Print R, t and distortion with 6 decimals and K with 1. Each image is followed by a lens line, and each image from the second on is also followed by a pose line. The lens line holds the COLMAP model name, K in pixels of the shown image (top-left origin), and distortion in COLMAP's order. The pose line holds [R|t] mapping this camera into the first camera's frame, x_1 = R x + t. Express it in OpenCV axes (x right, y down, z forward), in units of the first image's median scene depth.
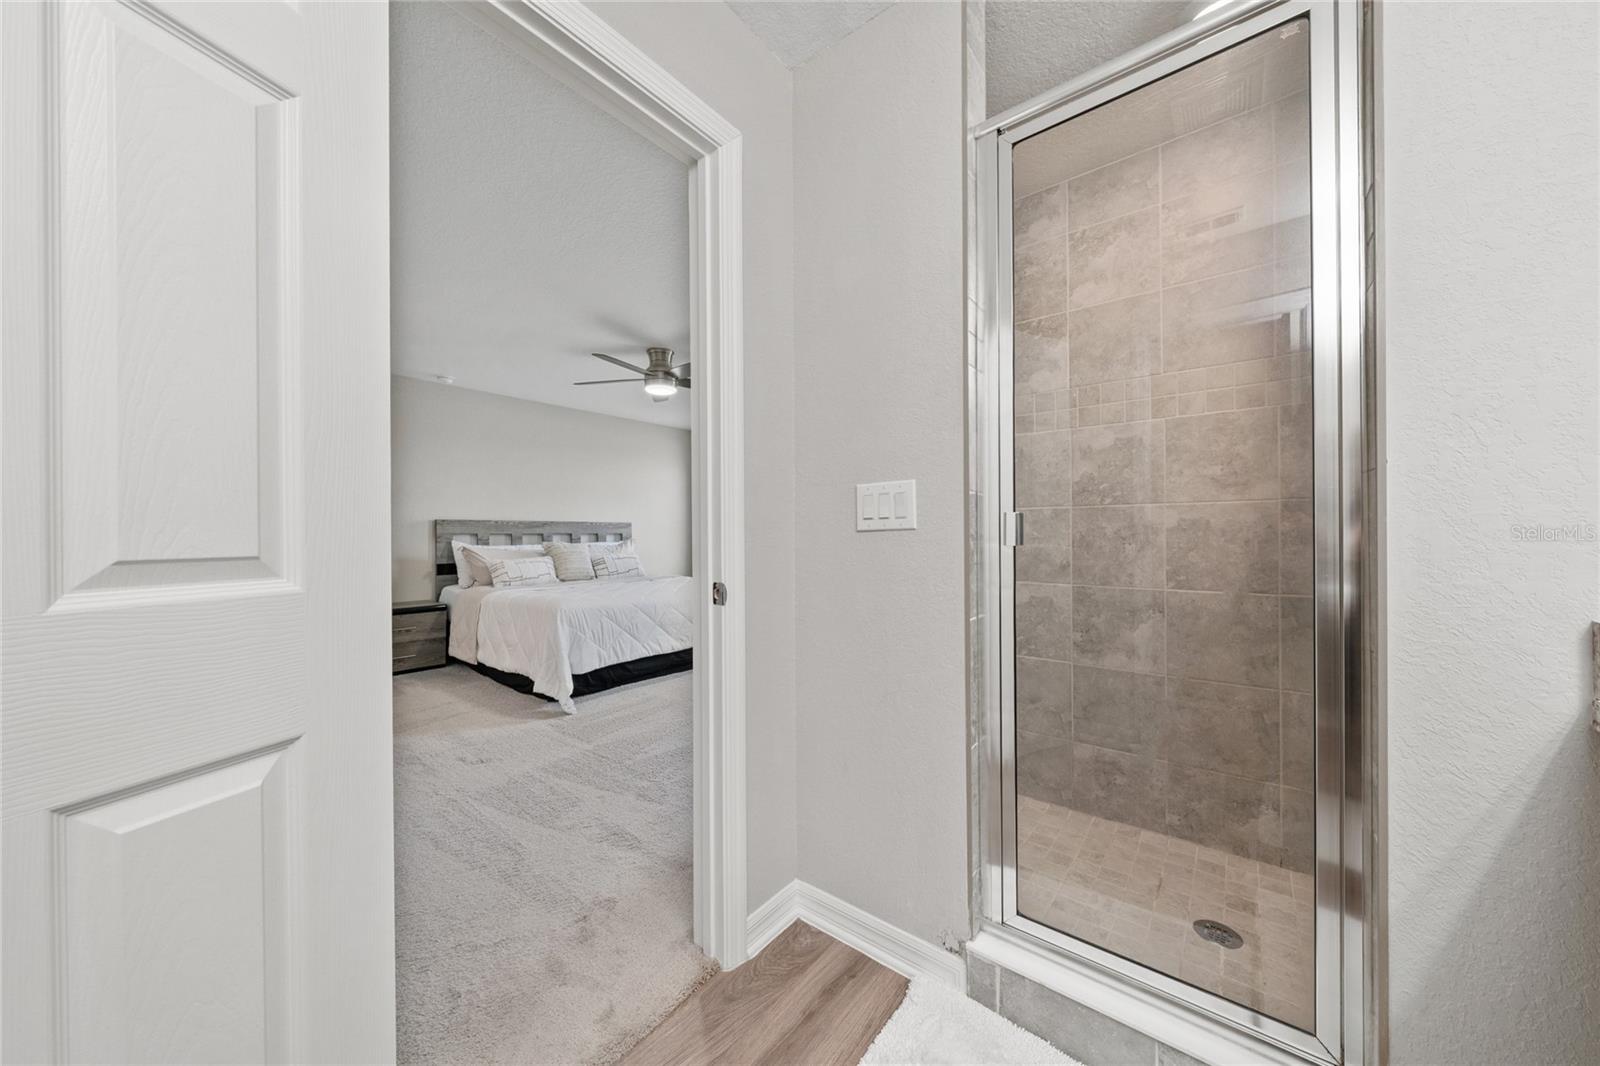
lens RADIAL K [[554.1, 0, 801.7], [0, 554.1, 543.2], [0, 0, 1]] dist [-0.000367, -0.000090]
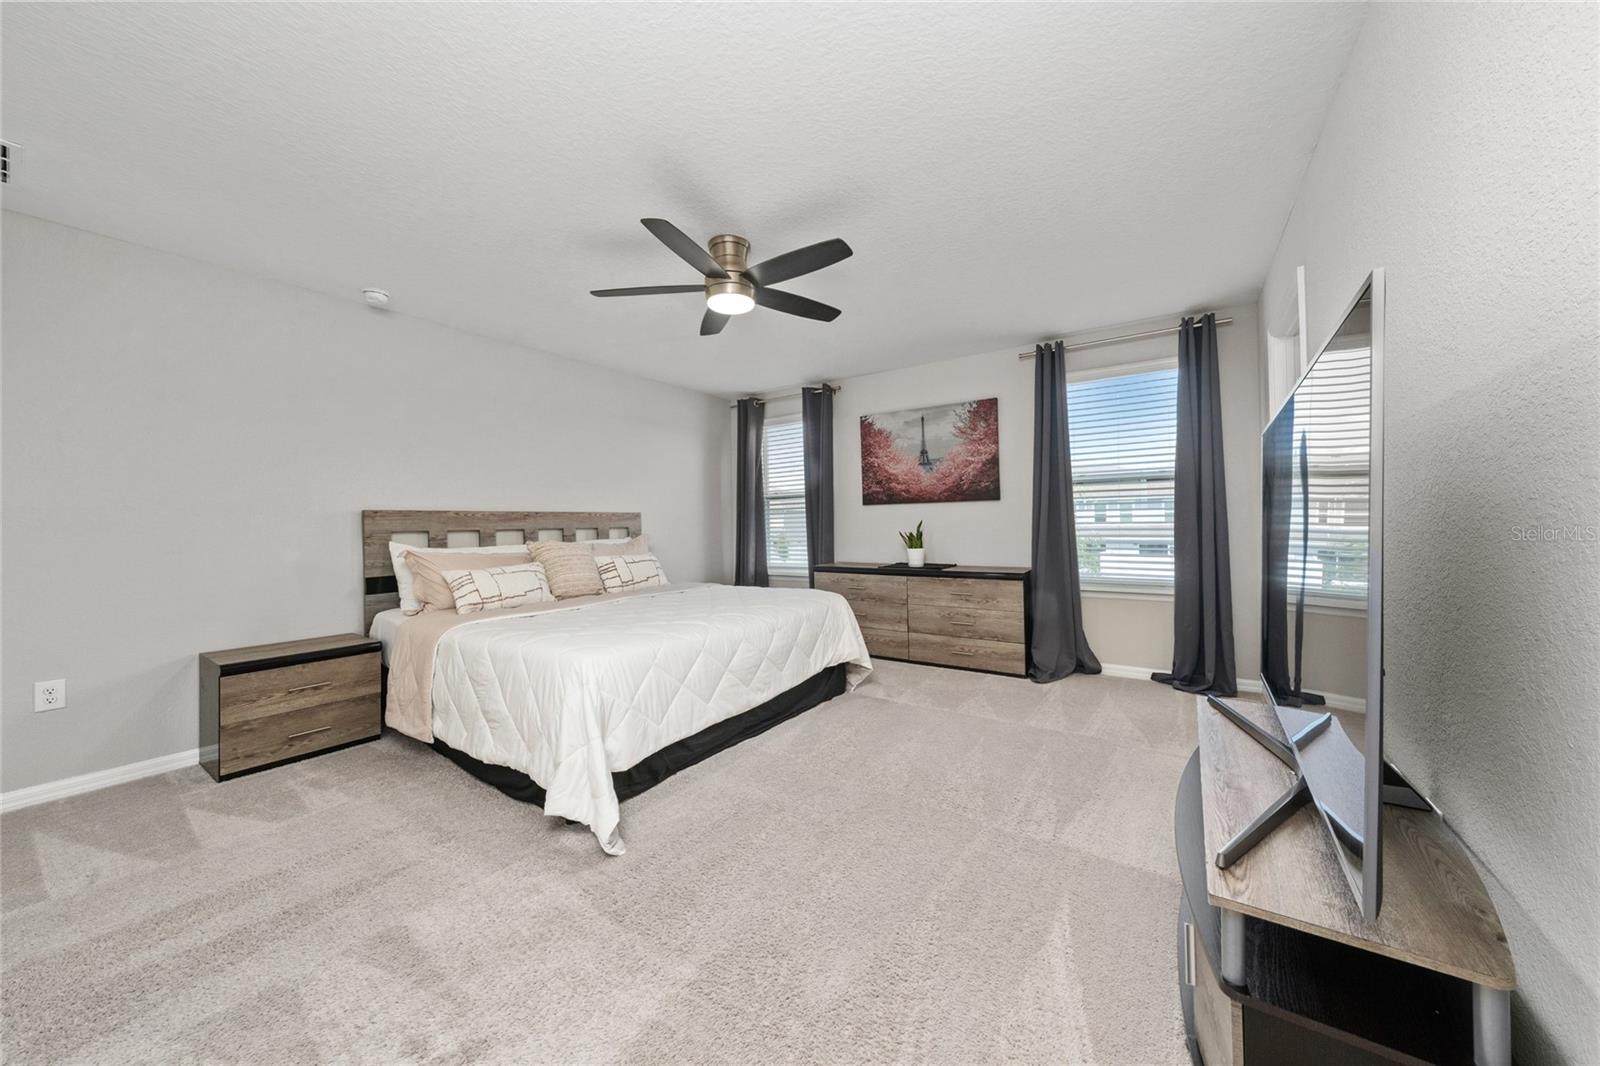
lens RADIAL K [[555.0, 0, 793.5], [0, 555.0, 525.2], [0, 0, 1]] dist [-0.000226, -0.000021]
pose [[0.997588, -0.013230, 0.068139, -0.198542], [0.014166, 0.999812, -0.013268, -0.008924], [-0.067951, 0.014201, 0.997588, 0.311308]]
